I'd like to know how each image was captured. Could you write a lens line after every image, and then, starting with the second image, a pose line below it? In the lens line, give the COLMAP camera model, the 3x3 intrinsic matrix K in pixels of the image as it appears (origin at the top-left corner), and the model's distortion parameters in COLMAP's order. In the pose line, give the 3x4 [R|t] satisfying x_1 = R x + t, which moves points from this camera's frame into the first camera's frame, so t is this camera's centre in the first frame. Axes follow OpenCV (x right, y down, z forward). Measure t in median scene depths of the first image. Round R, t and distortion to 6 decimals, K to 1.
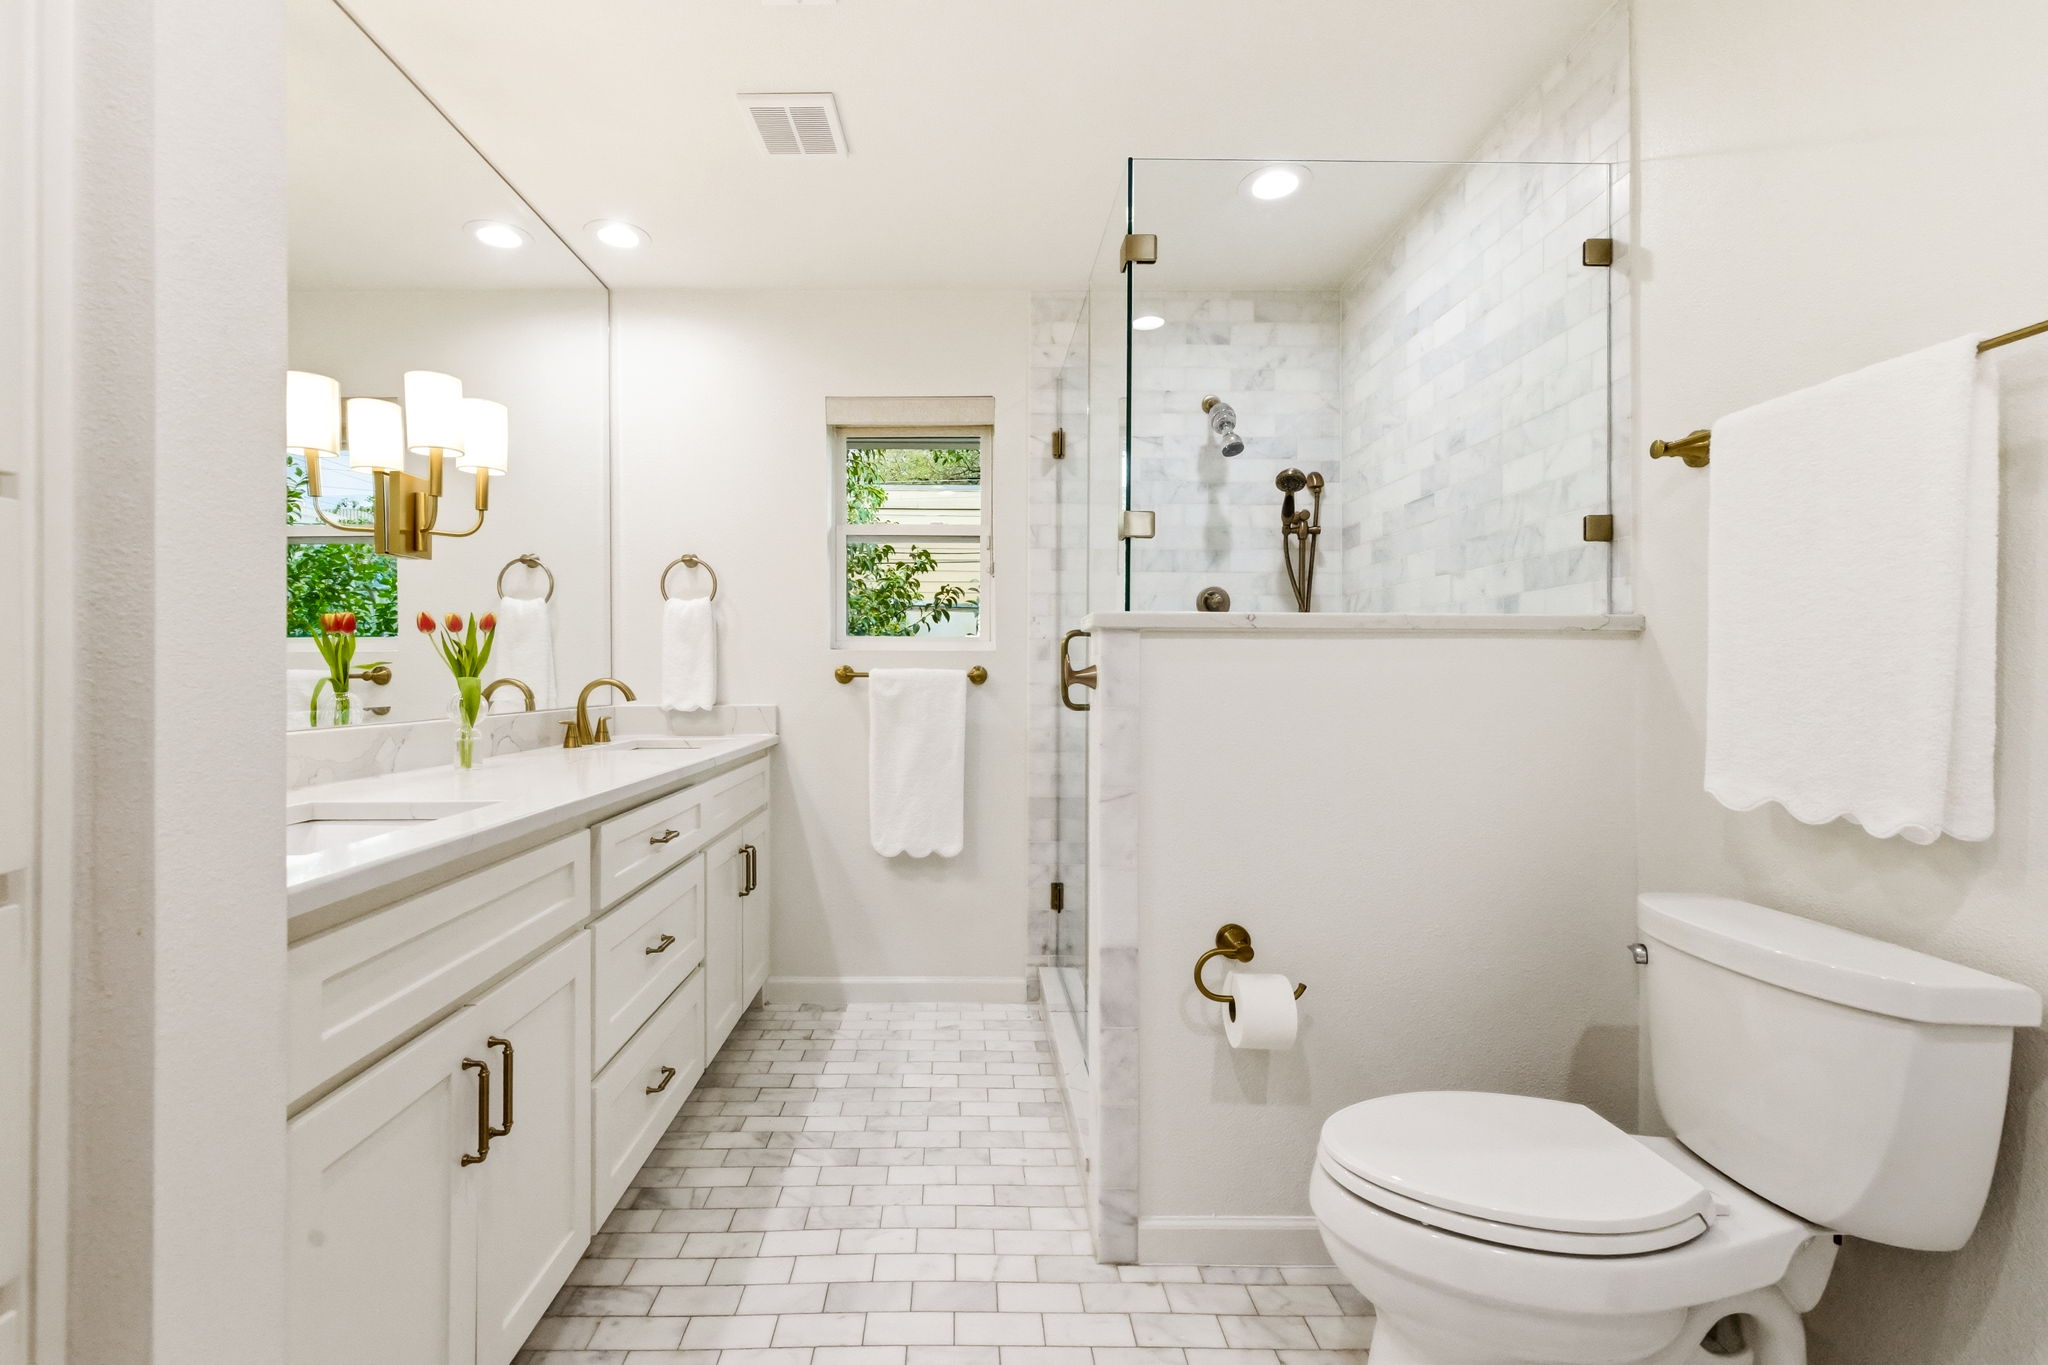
lens RADIAL K [[863.0, 0, 1022.4], [0, 863.0, 671.5], [0, 0, 1]] dist [-0.002375, -0.000755]
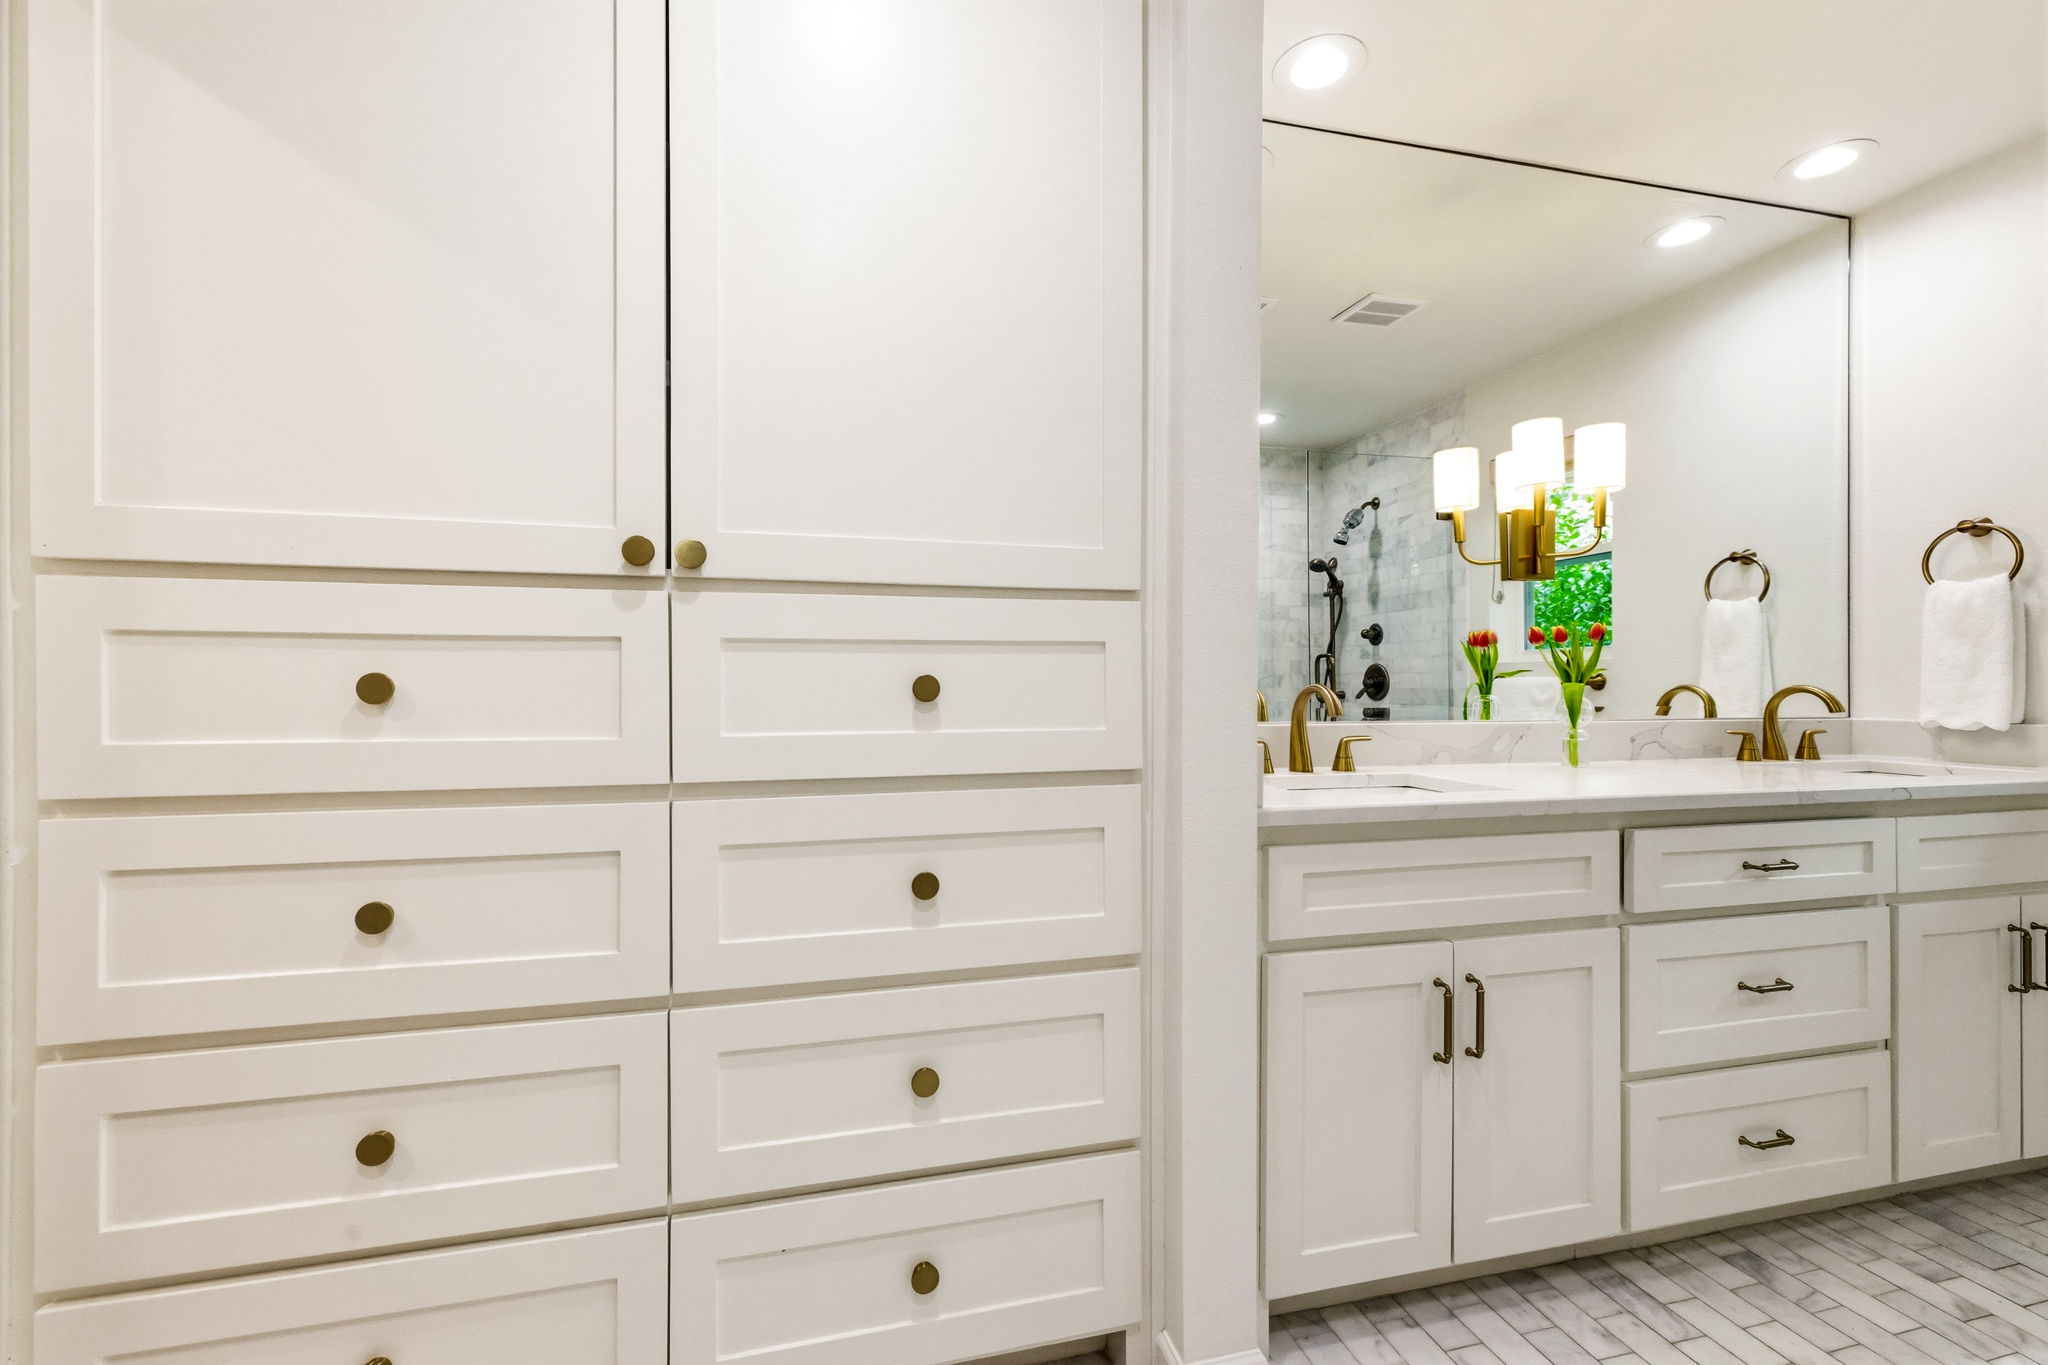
lens RADIAL K [[863.0, 0, 1022.6], [0, 863.0, 681.1], [0, 0, 1]] dist [-0.002375, -0.000755]
pose [[0.245494, 0.003728, -0.969391, 0.174615], [0.001710, 0.999989, 0.004279, -0.001582], [0.969397, -0.002709, 0.245485, 0.030467]]
